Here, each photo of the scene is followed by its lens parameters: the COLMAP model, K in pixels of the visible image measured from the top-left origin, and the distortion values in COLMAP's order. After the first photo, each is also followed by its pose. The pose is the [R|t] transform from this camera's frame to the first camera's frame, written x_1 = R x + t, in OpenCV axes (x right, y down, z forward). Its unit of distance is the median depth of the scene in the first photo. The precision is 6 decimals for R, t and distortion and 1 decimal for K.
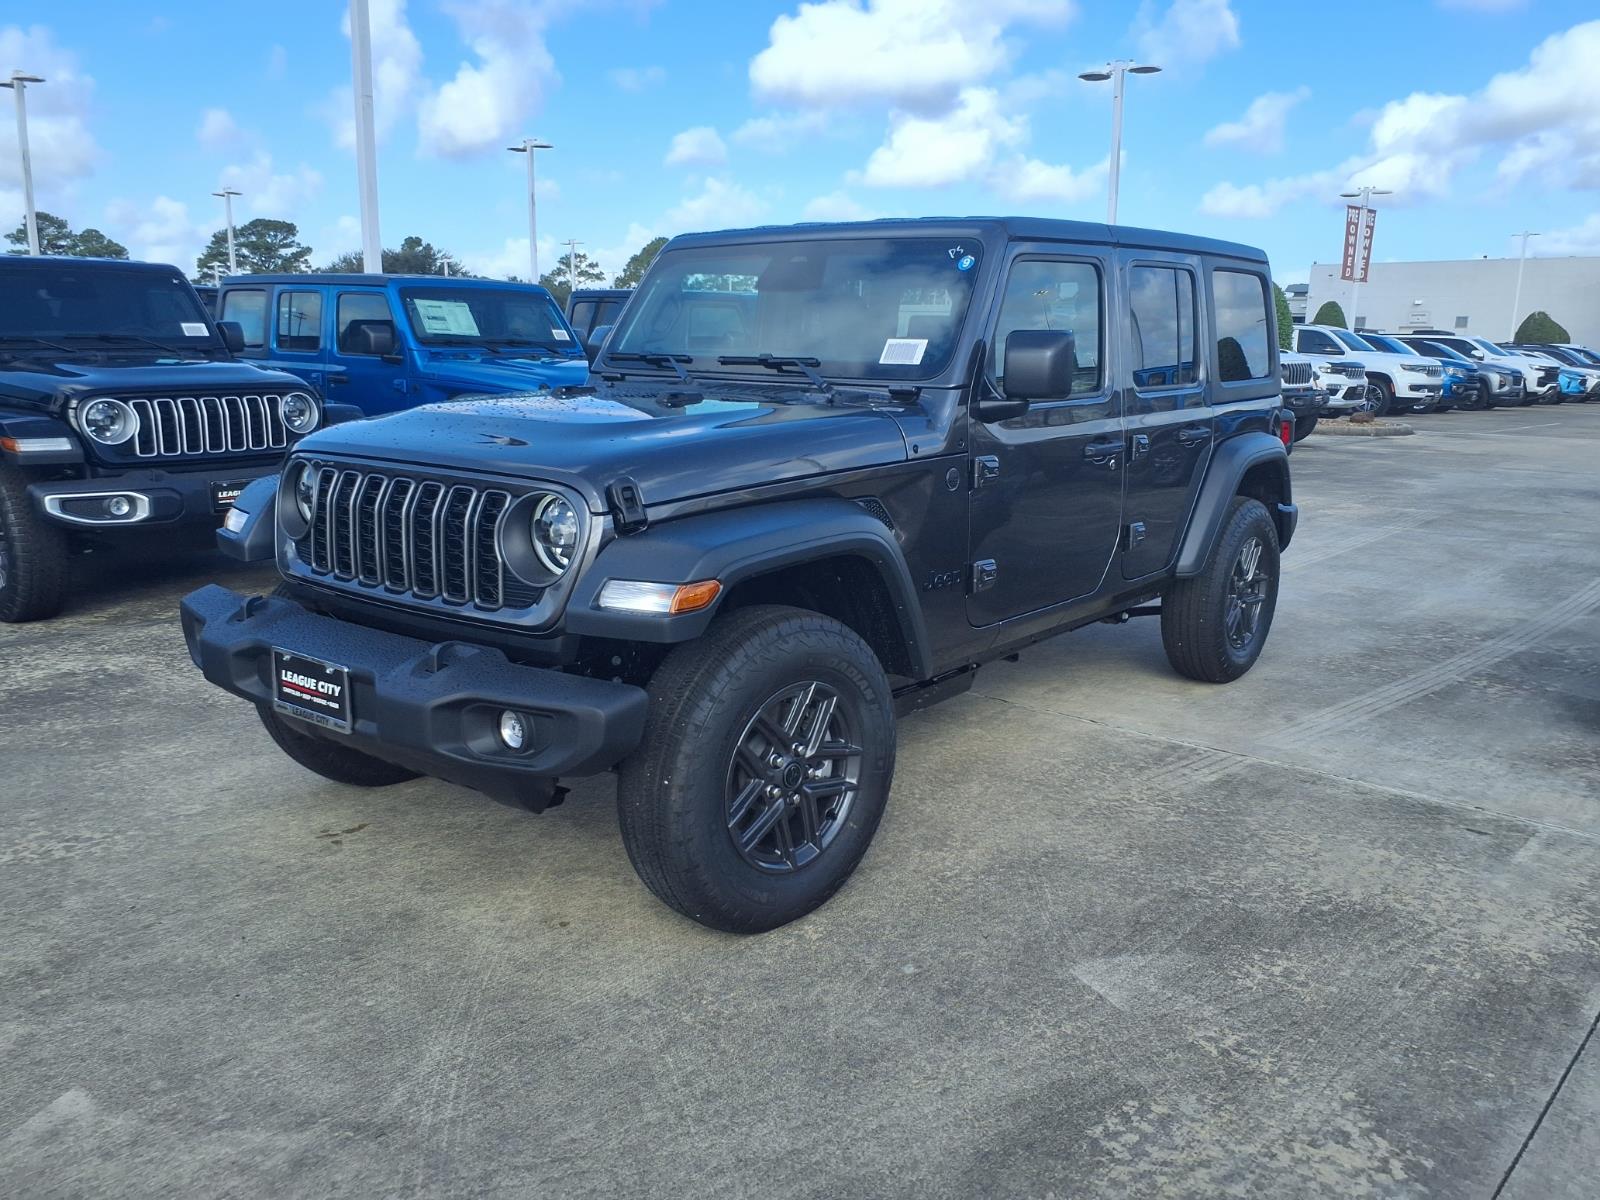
lens RADIAL K [[1303.1, 0, 821.6], [0, 1303.1, 601.8], [0, 0, 1]] dist [0.007876, -0.010592]
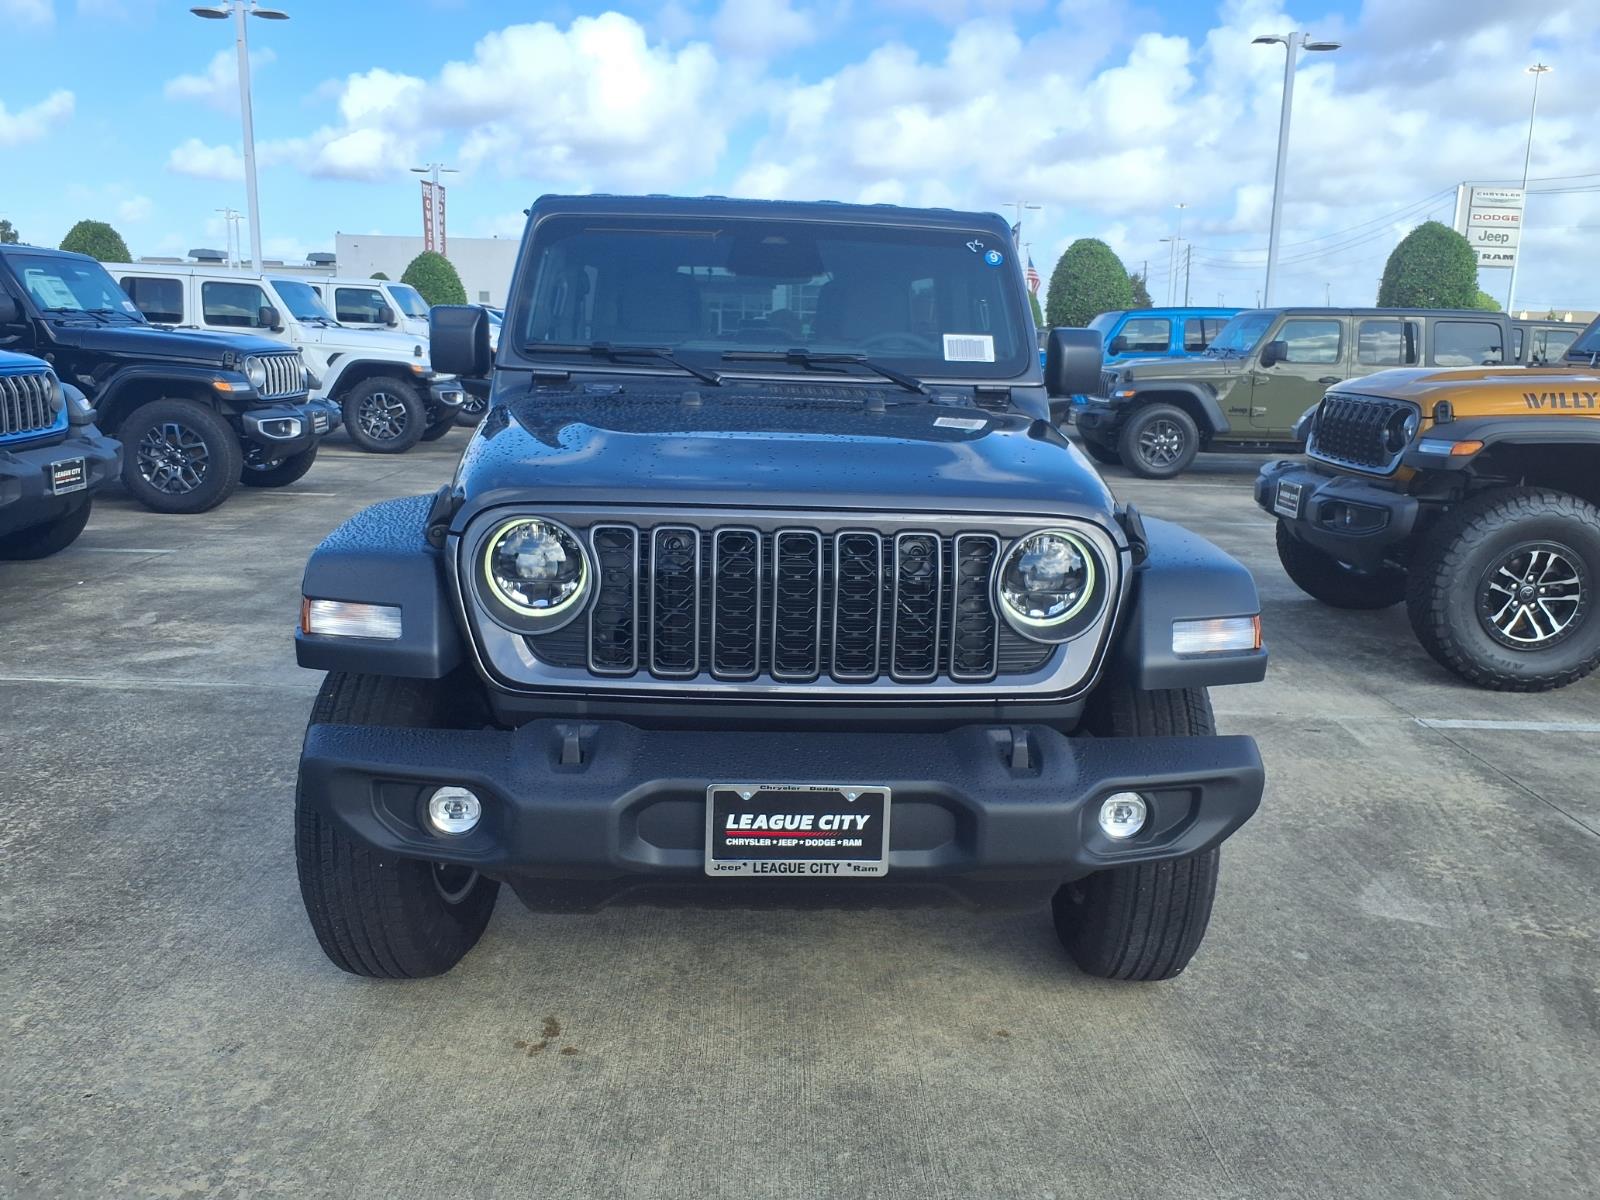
lens RADIAL K [[1303.1, 0, 814.7], [0, 1303.1, 595.1], [0, 0, 1]] dist [0.007876, -0.010592]
pose [[0.747531, -0.123170, 0.652707, -0.756589], [0.111486, 0.991983, 0.059510, -0.093466], [-0.654804, 0.028282, 0.755269, 0.404417]]
